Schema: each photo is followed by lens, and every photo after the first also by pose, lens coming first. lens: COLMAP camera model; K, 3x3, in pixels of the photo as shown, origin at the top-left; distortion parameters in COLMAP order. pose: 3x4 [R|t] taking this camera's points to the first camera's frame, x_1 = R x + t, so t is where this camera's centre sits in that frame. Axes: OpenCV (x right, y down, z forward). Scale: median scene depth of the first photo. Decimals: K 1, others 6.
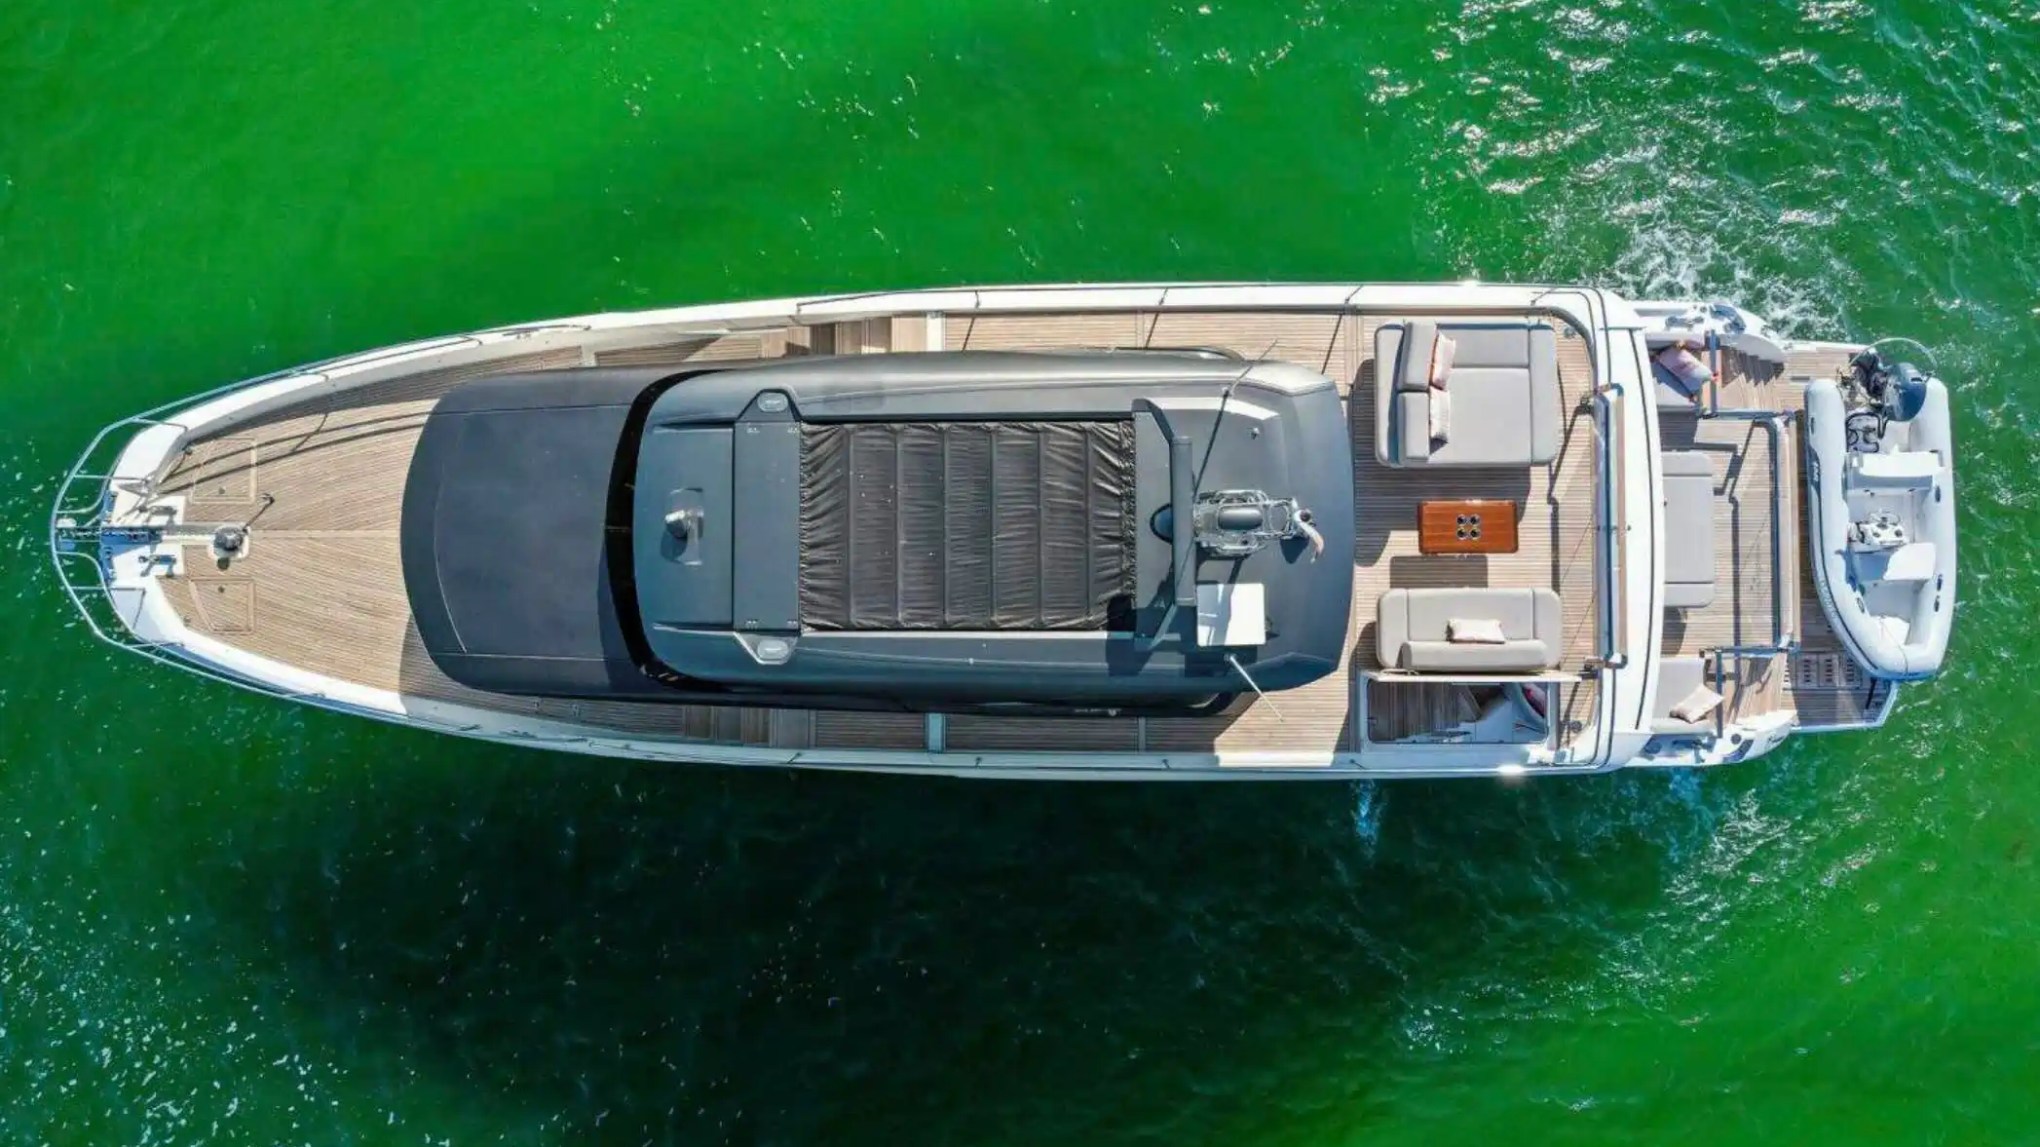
lens RADIAL K [[835.7, 0, 1020.0], [0, 835.7, 573.5], [0, 0, 1]] dist [-0.000563, -0.000148]
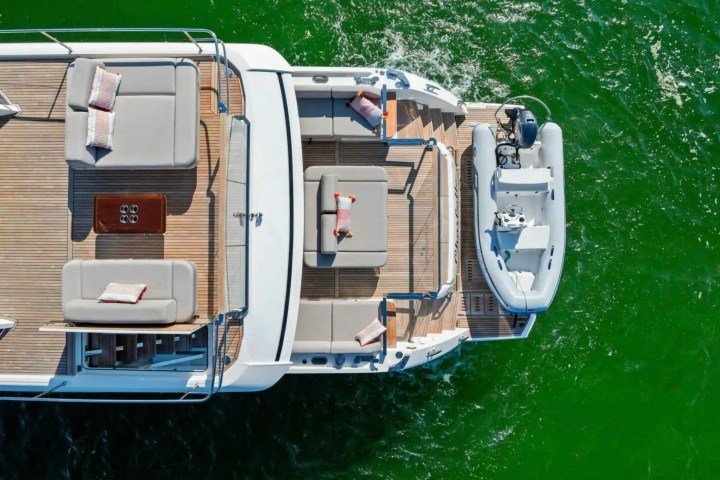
lens RADIAL K [[294.1, 0, 359.9], [0, 294.1, 228.4], [0, 0, 1]] dist [0.000396, 0.000066]
pose [[0.999875, 0.006197, -0.014570, 0.767827], [-0.006291, 0.999960, -0.006410, -0.026525], [0.014530, 0.006501, 0.999873, 0.450581]]
